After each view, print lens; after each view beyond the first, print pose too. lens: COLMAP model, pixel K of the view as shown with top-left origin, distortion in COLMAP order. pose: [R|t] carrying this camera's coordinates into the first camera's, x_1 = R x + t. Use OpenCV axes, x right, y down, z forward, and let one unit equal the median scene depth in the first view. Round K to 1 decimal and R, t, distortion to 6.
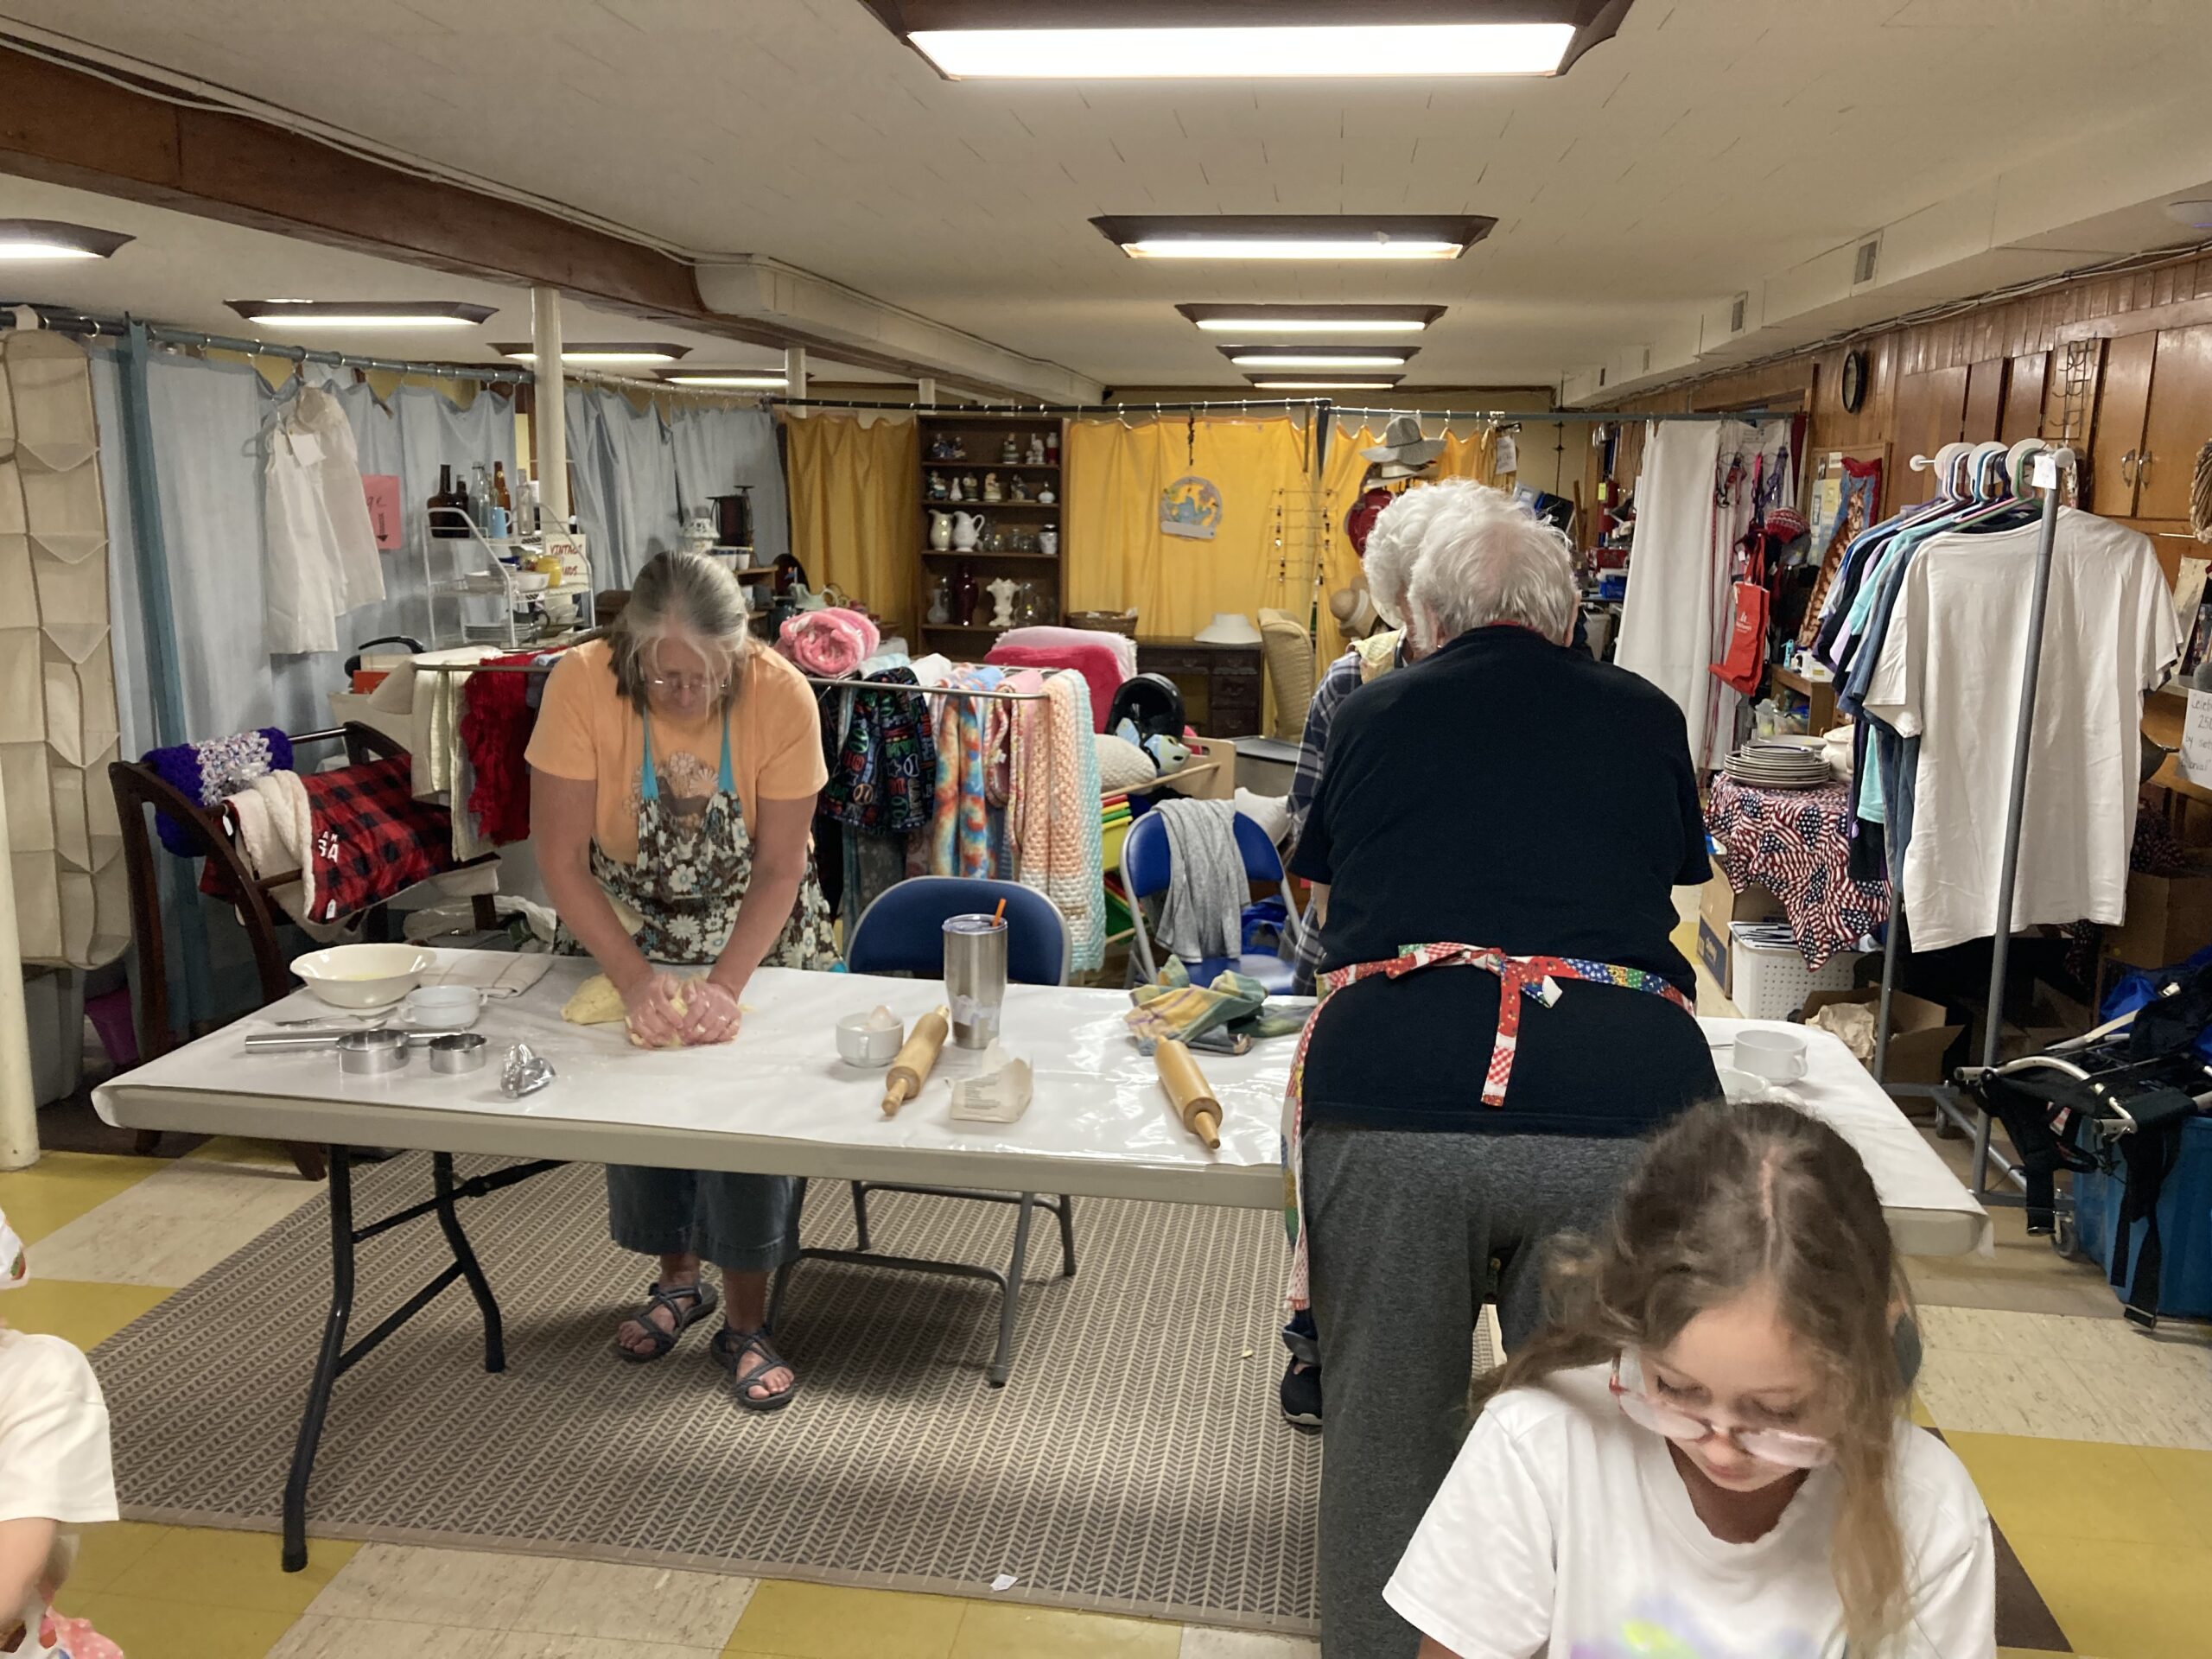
lens RADIAL K [[1801.3, 0, 1060.5], [0, 1801.3, 830.4], [0, 0, 1]] dist [0.090671, -0.119062]
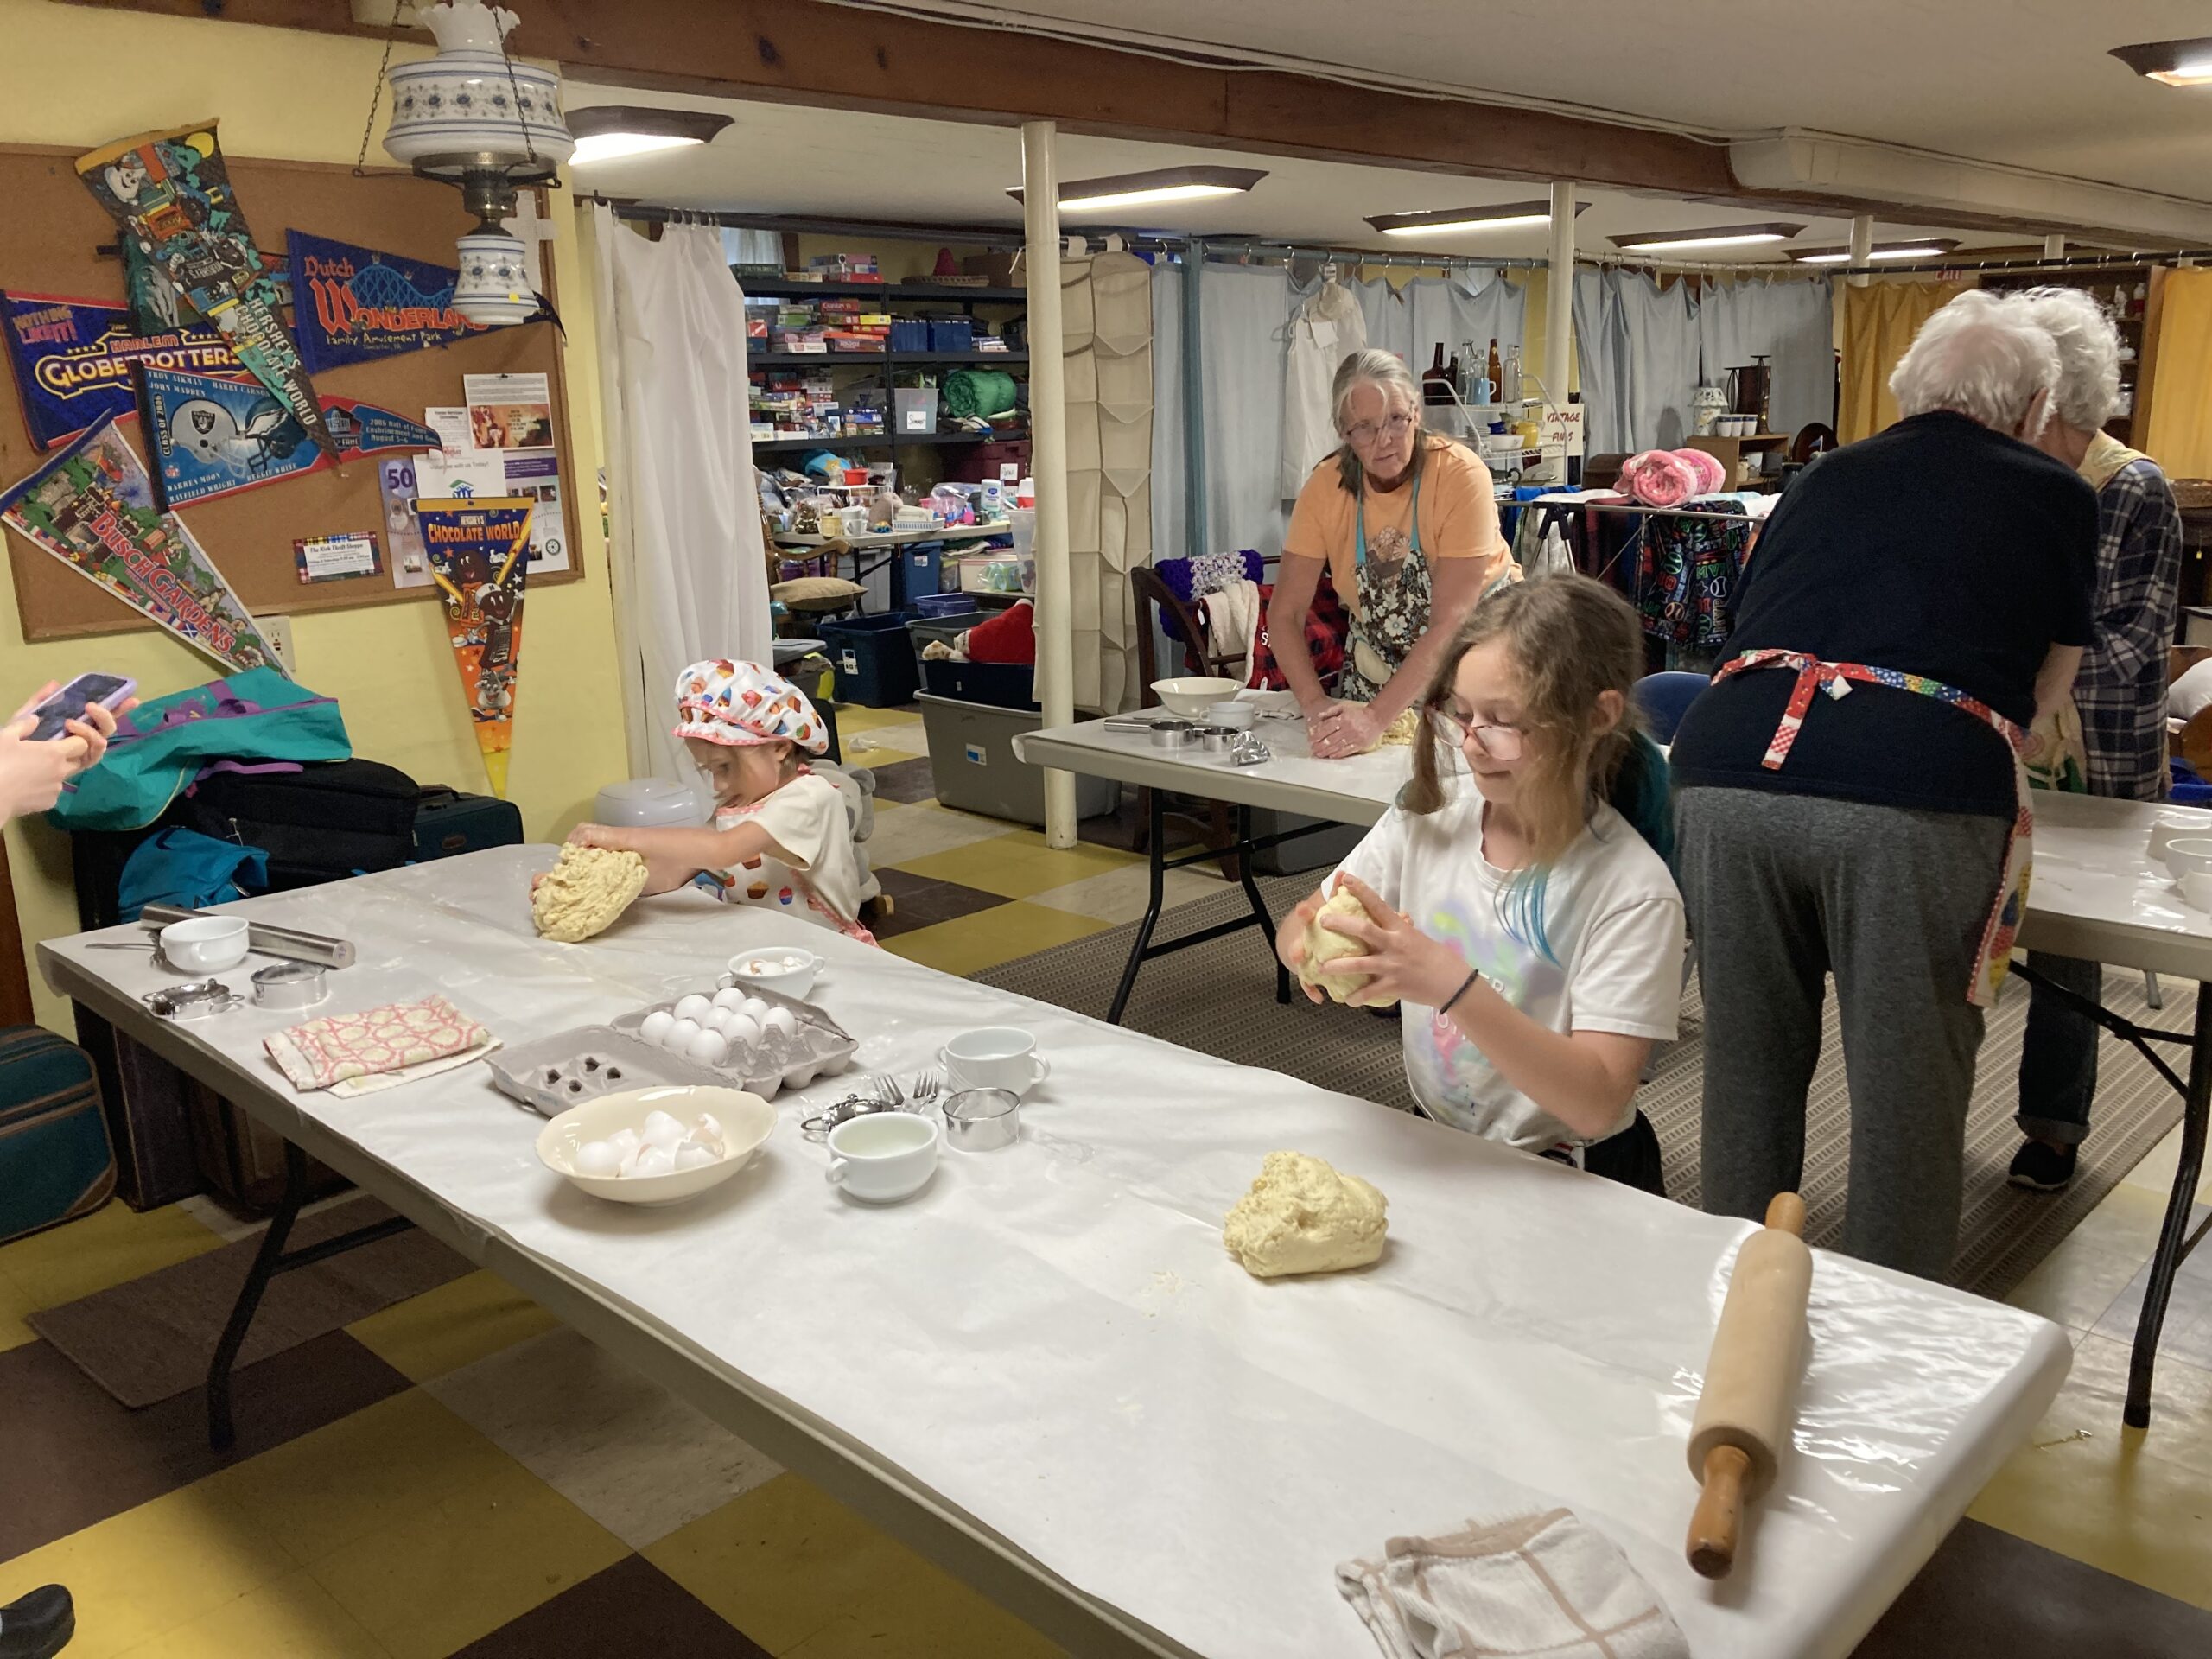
lens RADIAL K [[1825.4, 0, 1106.0], [0, 1825.4, 829.5], [0, 0, 1]] dist [0.004495, 0.008233]
pose [[0.823714, 0.105748, -0.557057, 0.174813], [-0.076714, 0.994206, 0.075297, 0.039926], [0.561792, -0.019289, 0.827054, -0.105706]]
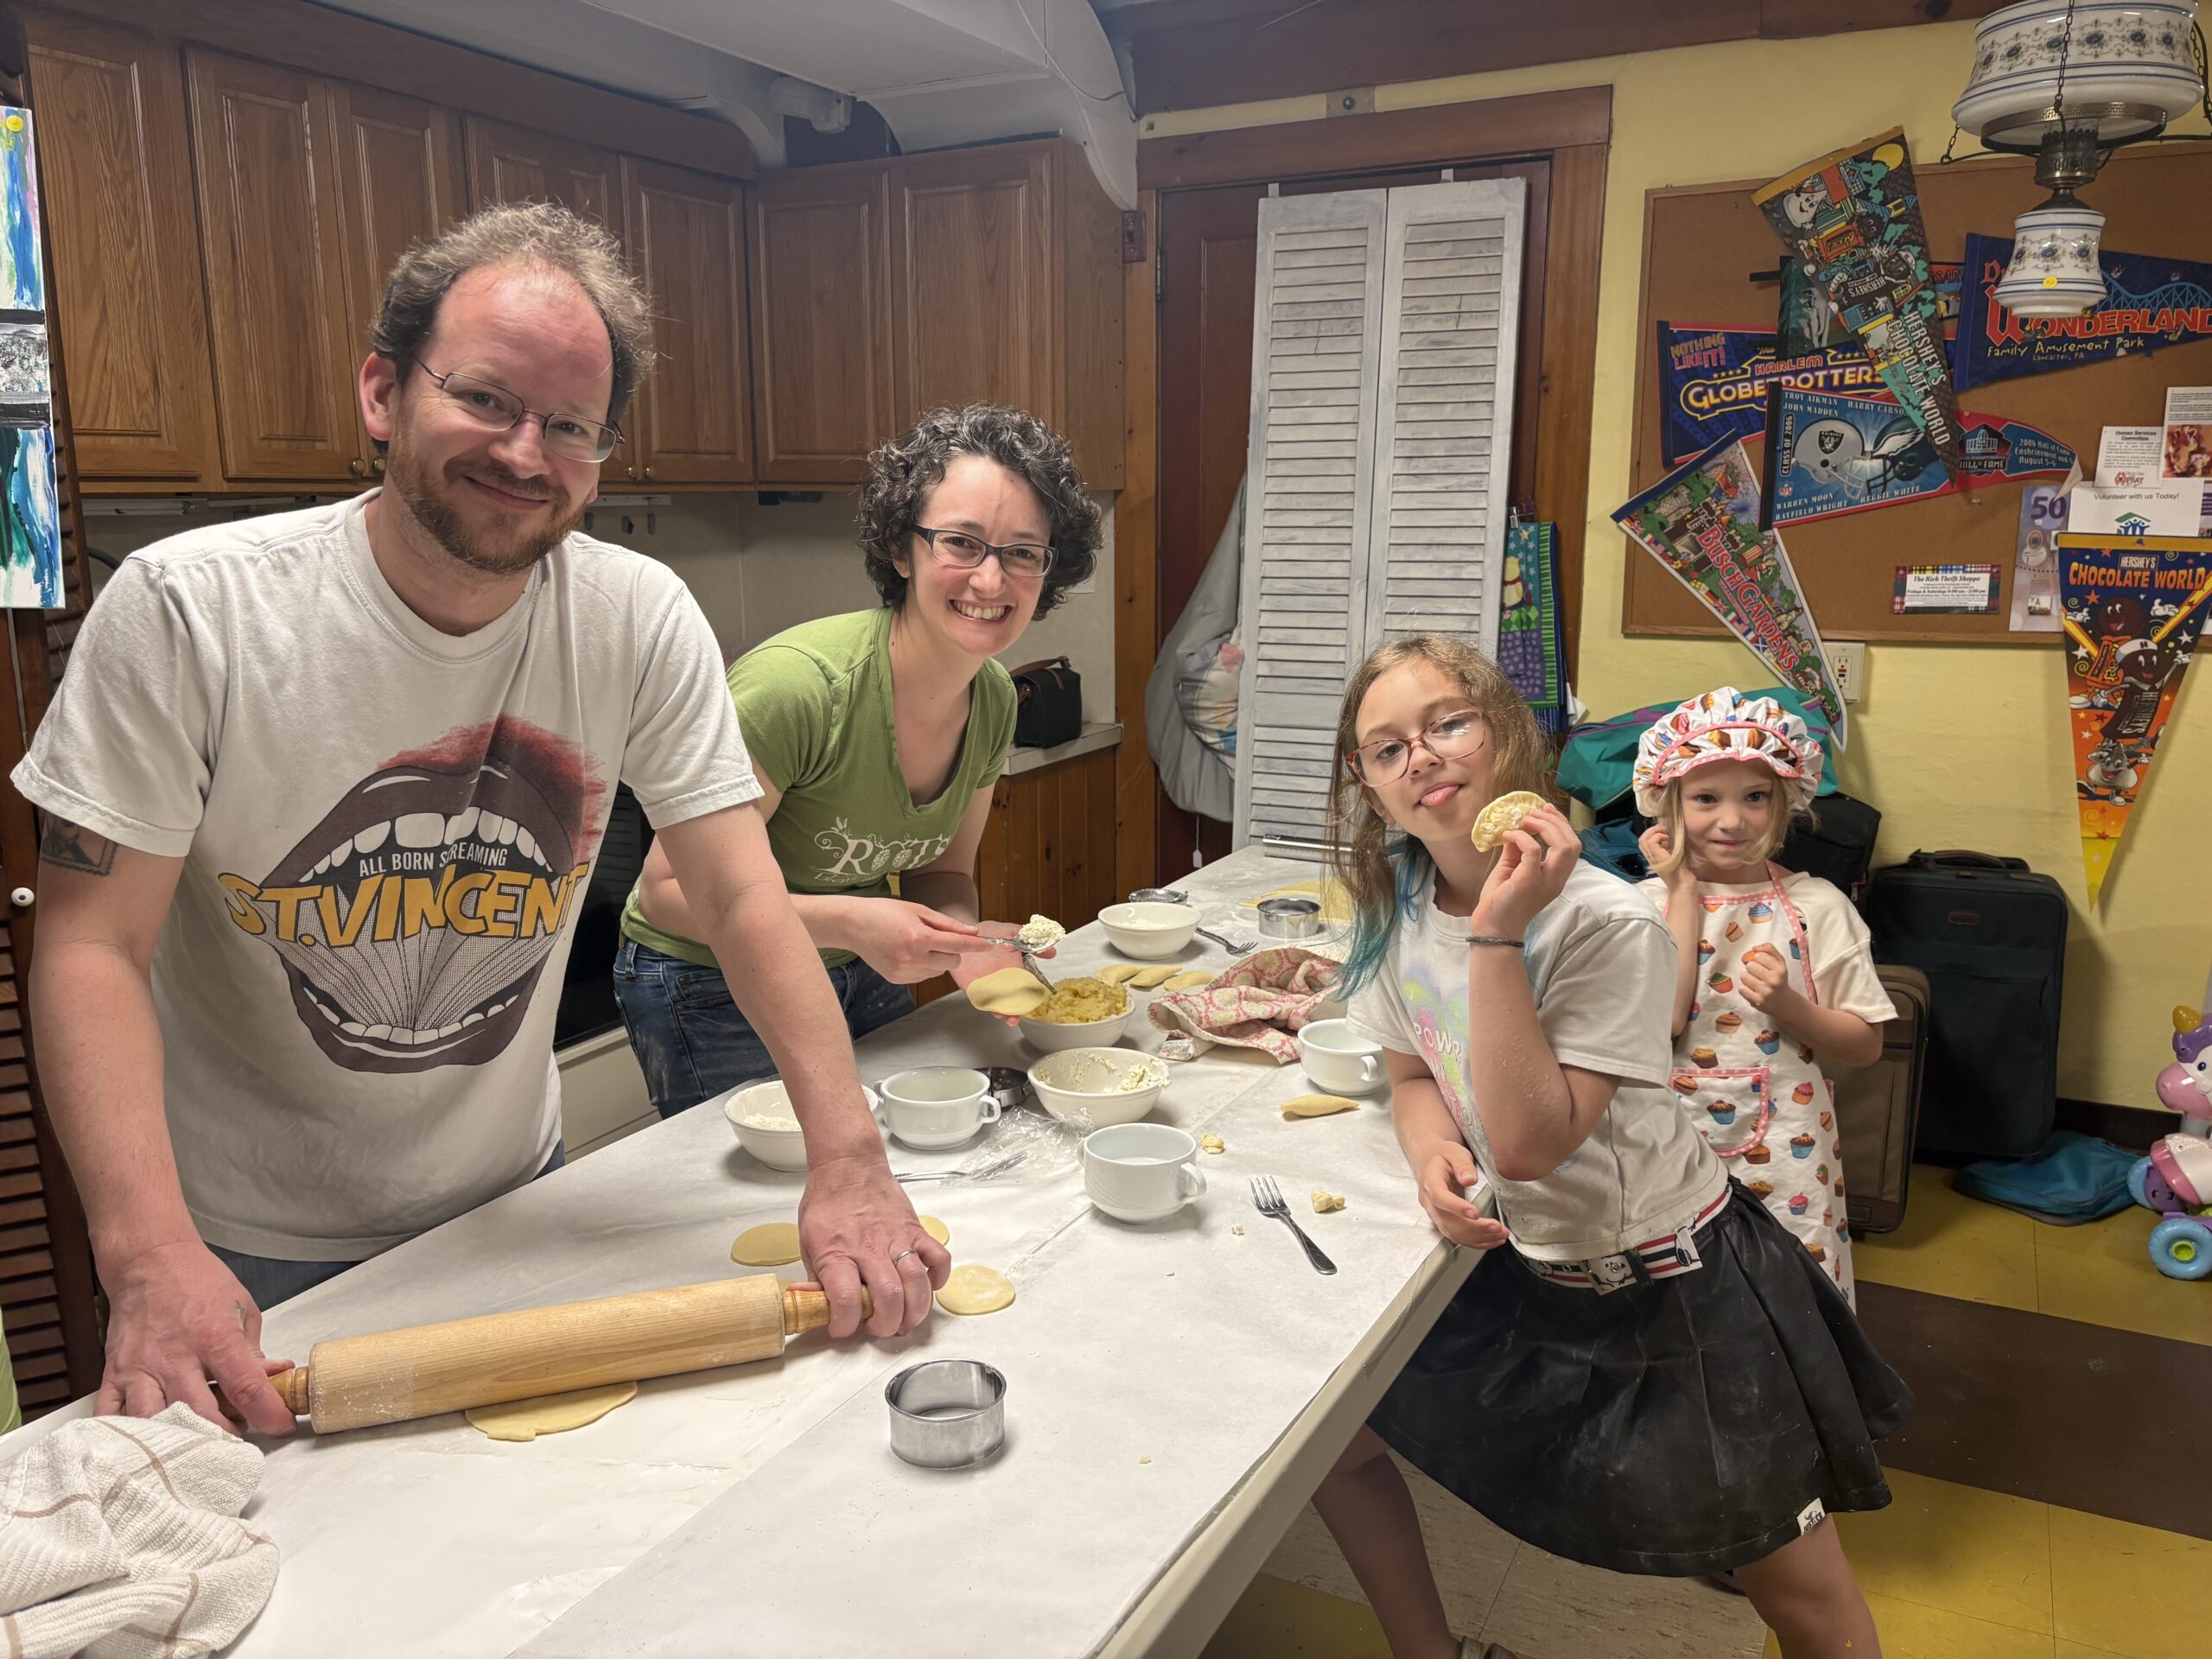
lens RADIAL K [[1672.4, 0, 1108.3], [0, 1672.4, 872.5], [0, 0, 1]] dist [0.035338, -0.045207]
pose [[-0.331296, 0.192395, -0.923703, 0.201997], [-0.179111, 0.948364, 0.261771, 0.003791], [0.926371, 0.252169, -0.279729, 0.226406]]
